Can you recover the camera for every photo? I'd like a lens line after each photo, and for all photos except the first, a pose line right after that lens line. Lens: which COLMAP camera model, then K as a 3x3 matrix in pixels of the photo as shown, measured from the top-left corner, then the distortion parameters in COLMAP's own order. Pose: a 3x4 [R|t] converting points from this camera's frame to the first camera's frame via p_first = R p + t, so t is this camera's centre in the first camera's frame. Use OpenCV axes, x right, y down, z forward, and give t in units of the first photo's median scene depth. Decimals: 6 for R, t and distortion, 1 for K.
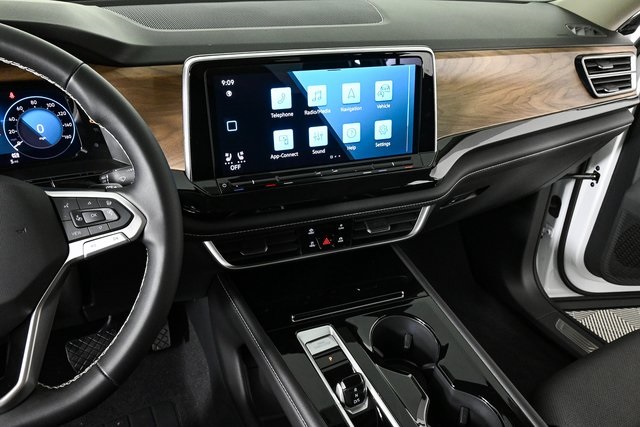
lens RADIAL K [[492.6, 0, 320.5], [0, 492.6, 215.9], [0, 0, 1]] dist [-0.009053, -0.005141]
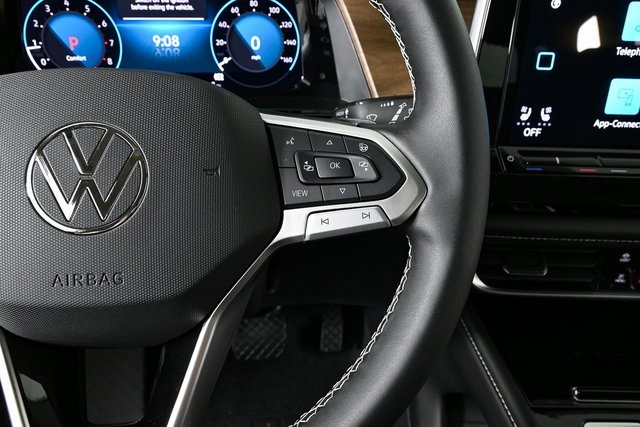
lens RADIAL K [[493.3, 0, 318.7], [0, 493.3, 215.9], [0, 0, 1]] dist [-0.002448, -0.005410]
pose [[0.933930, 0.175960, -0.311148, -0.191921], [-0.171827, 0.984279, 0.040879, 0.021399], [0.313450, 0.015286, 0.949482, 0.309945]]
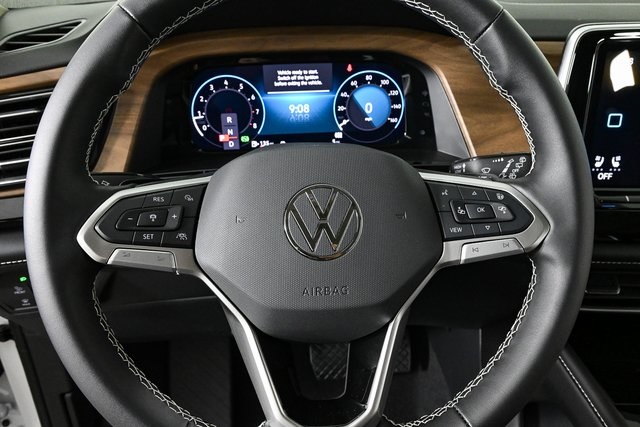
lens RADIAL K [[493.3, 0, 319.1], [0, 493.3, 214.4], [0, 0, 1]] dist [-0.002448, -0.005410]
pose [[0.918399, 0.140275, -0.369954, -0.260659], [-0.157399, 0.987400, -0.016346, 0.036248], [0.362999, 0.073243, 0.928906, 0.134311]]
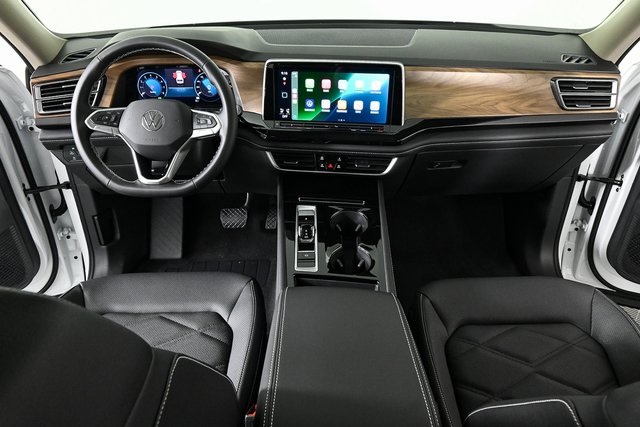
lens RADIAL K [[440.0, 0, 320.4], [0, 440.0, 216.8], [0, 0, 1]] dist [-0.003484, -0.001897]
pose [[0.890813, 0.213218, -0.401236, 0.689073], [-0.199646, 0.976925, 0.075891, 0.122742], [0.408158, 0.012501, 0.912826, -0.513252]]
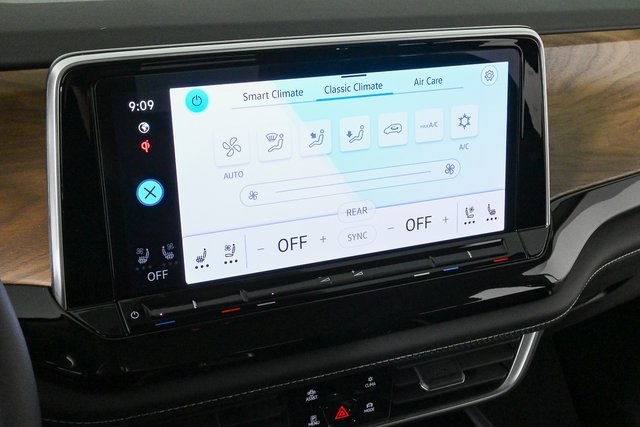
lens RADIAL K [[772.0, 0, 302.9], [0, 772.0, 218.6], [0, 0, 1]] dist [0.053503, 0.000000]
pose [[0.999421, -0.021966, 0.025992, -0.043988], [0.024298, 0.995364, -0.093064, -0.072742], [-0.023827, 0.093642, 0.995321, 0.212286]]
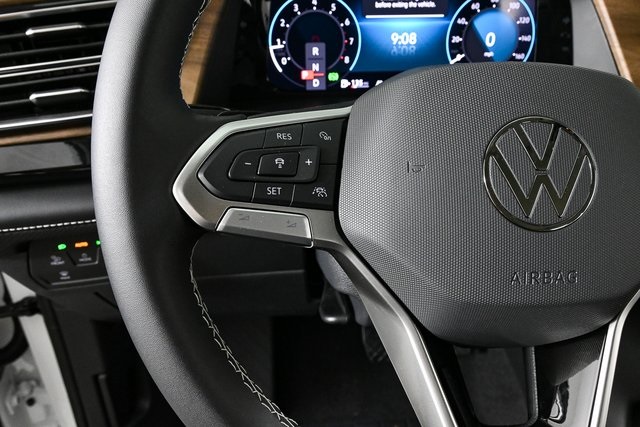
lens RADIAL K [[493.3, 0, 318.2], [0, 493.3, 215.3], [0, 0, 1]] dist [-0.002448, -0.005410]
pose [[0.910525, 0.180694, -0.371879, -0.429275], [-0.175568, 0.983301, 0.047913, 0.069075], [0.374326, 0.021664, 0.927044, 0.229398]]
